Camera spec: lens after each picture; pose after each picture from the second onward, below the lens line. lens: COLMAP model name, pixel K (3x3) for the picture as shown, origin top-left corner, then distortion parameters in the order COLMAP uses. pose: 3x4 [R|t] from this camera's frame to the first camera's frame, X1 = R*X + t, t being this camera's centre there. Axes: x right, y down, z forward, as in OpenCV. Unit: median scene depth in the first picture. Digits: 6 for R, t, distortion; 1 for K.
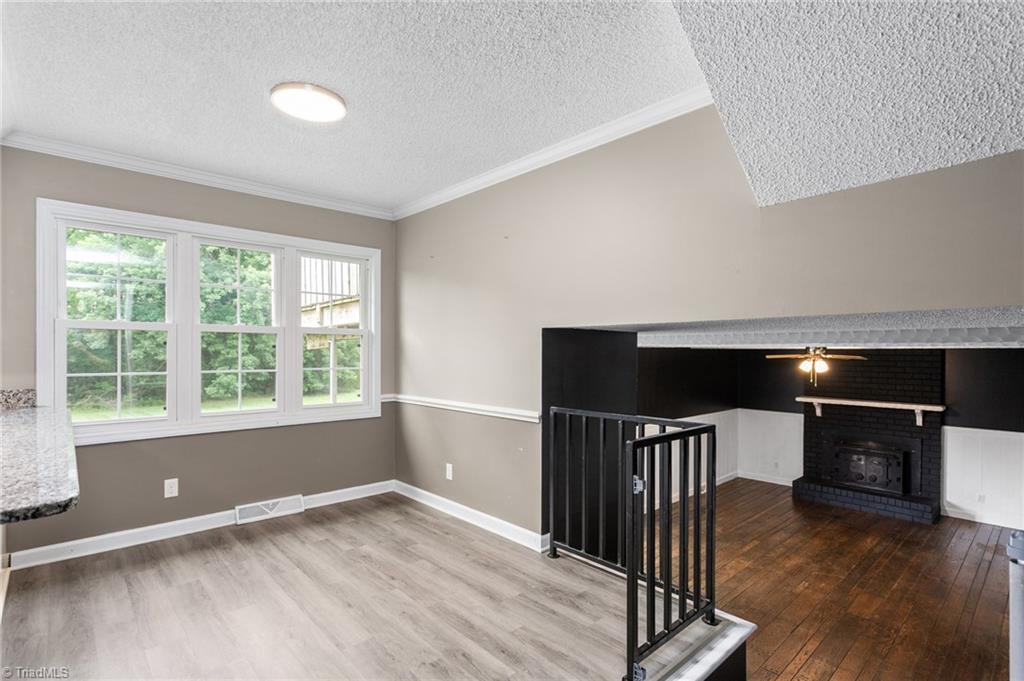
lens RADIAL K [[494.3, 0, 513.3], [0, 494.3, 360.1], [0, 0, 1]] dist [0.008339, -0.000320]
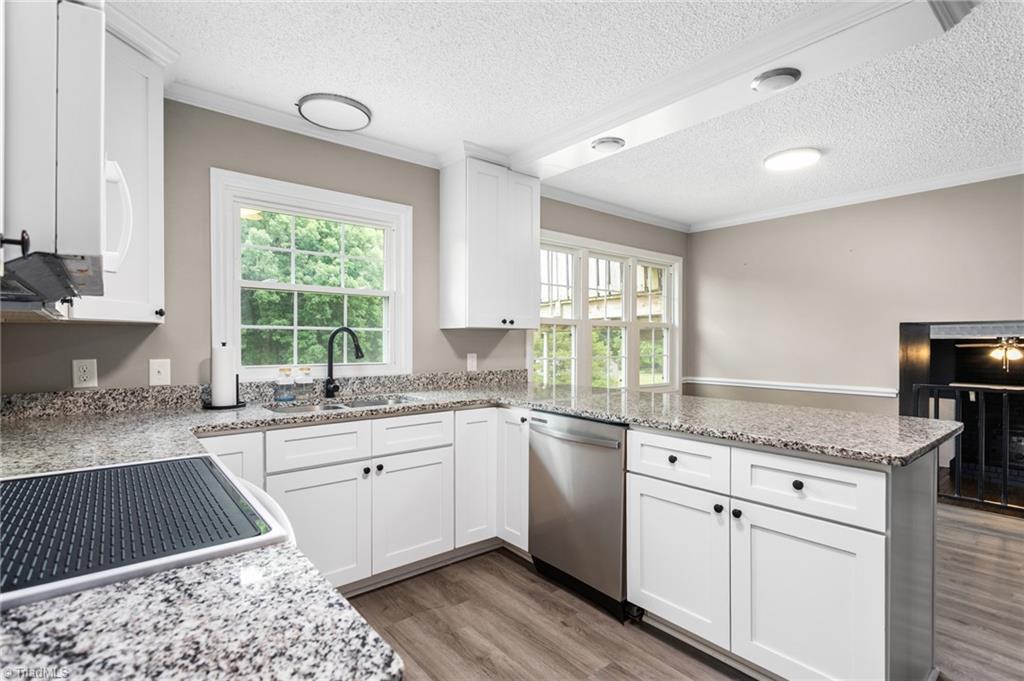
lens RADIAL K [[494.3, 0, 518.0], [0, 494.3, 345.1], [0, 0, 1]] dist [0.008339, -0.000320]
pose [[0.999409, -0.000576, -0.034383, -0.584579], [0.000176, 0.999932, -0.011629, 0.005738], [0.034387, 0.011616, 0.999341, -0.207067]]
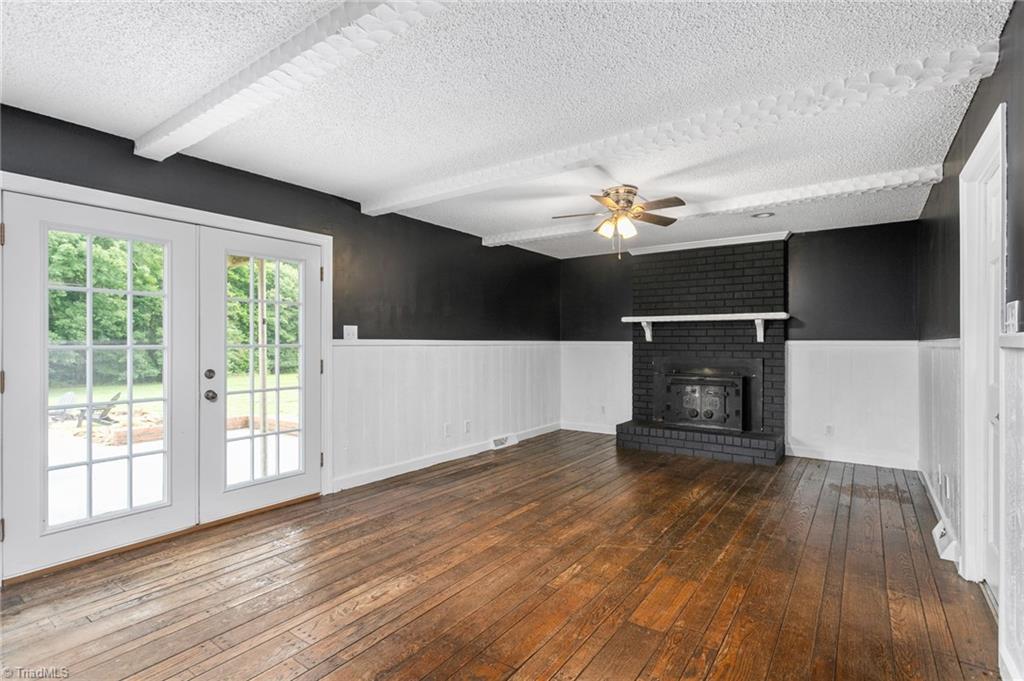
lens RADIAL K [[494.3, 0, 514.1], [0, 494.3, 342.4], [0, 0, 1]] dist [0.008339, -0.000320]
pose [[0.977080, 0.001946, 0.212862, 0.323952], [0.001840, 0.999844, -0.017588, 0.169451], [-0.212863, 0.017576, 0.976924, 0.382261]]
